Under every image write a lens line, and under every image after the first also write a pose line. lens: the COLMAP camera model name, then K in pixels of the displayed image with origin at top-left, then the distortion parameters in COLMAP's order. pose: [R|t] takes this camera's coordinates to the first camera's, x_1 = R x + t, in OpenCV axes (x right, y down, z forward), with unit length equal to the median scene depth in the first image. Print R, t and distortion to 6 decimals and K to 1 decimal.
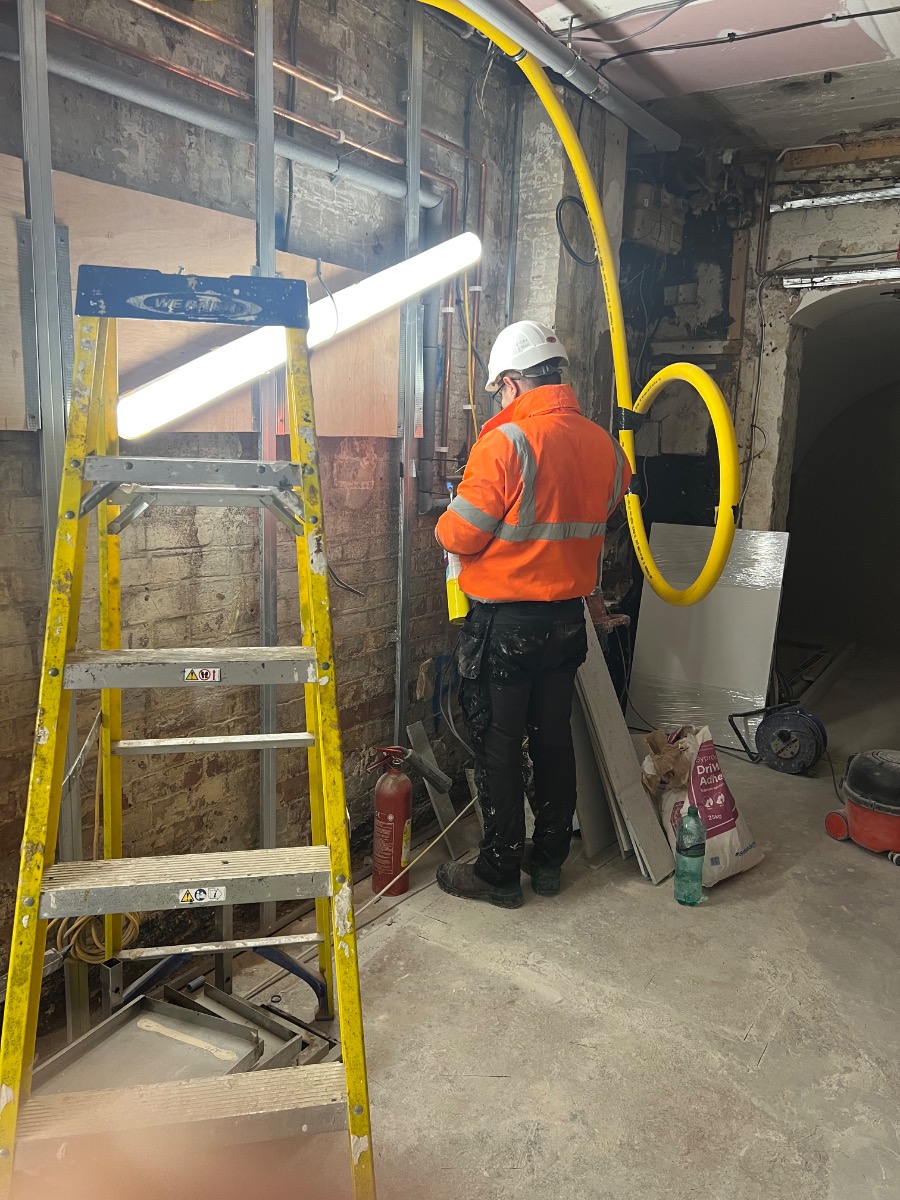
lens RADIAL K [[900.8, 0, 454.3], [0, 900.8, 596.8], [0, 0, 1]] dist [0.046710, -0.049717]
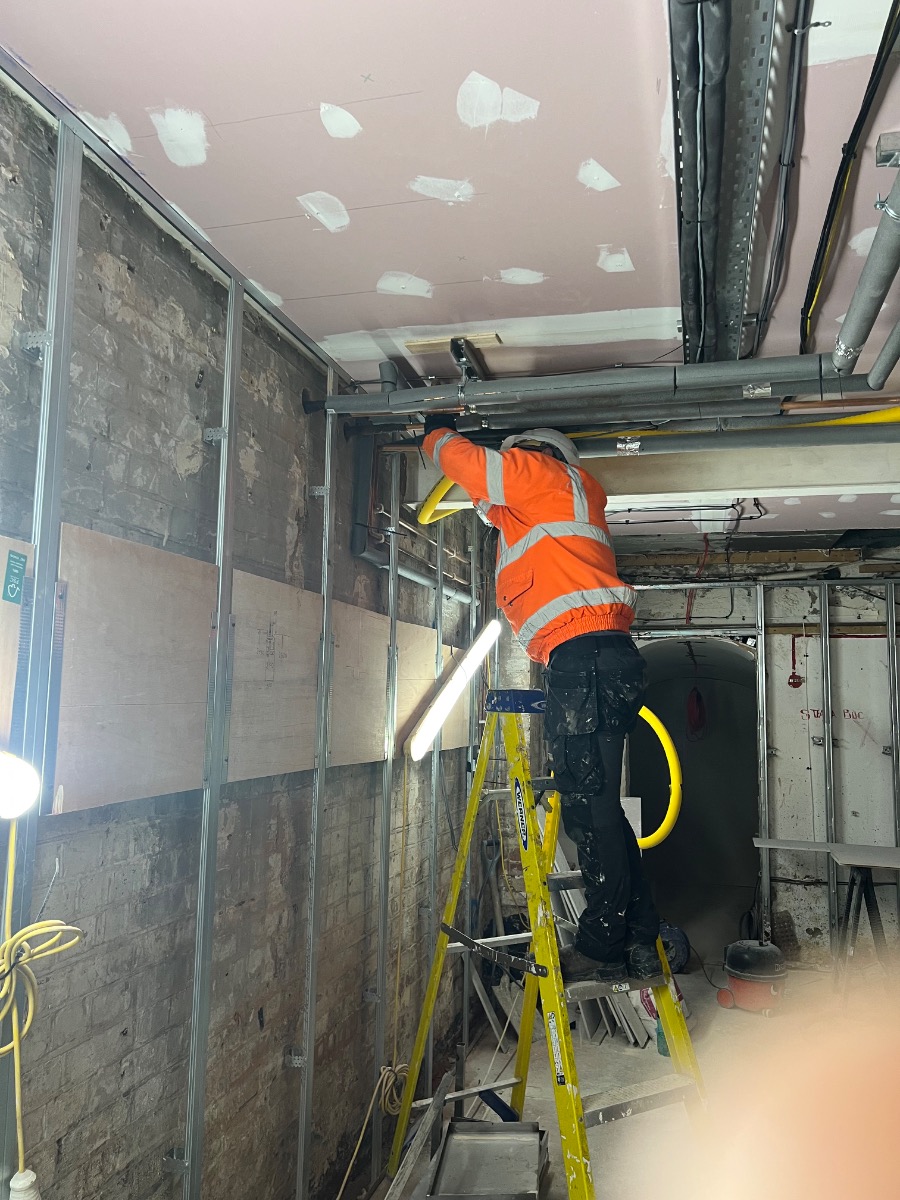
lens RADIAL K [[900.8, 0, 454.4], [0, 900.8, 600.3], [0, 0, 1]] dist [0.046710, -0.049717]
pose [[0.944299, 0.022914, 0.328291, -0.628053], [0.073007, 0.958129, -0.276874, 0.009071], [-0.320889, 0.285419, 0.903087, -0.485892]]
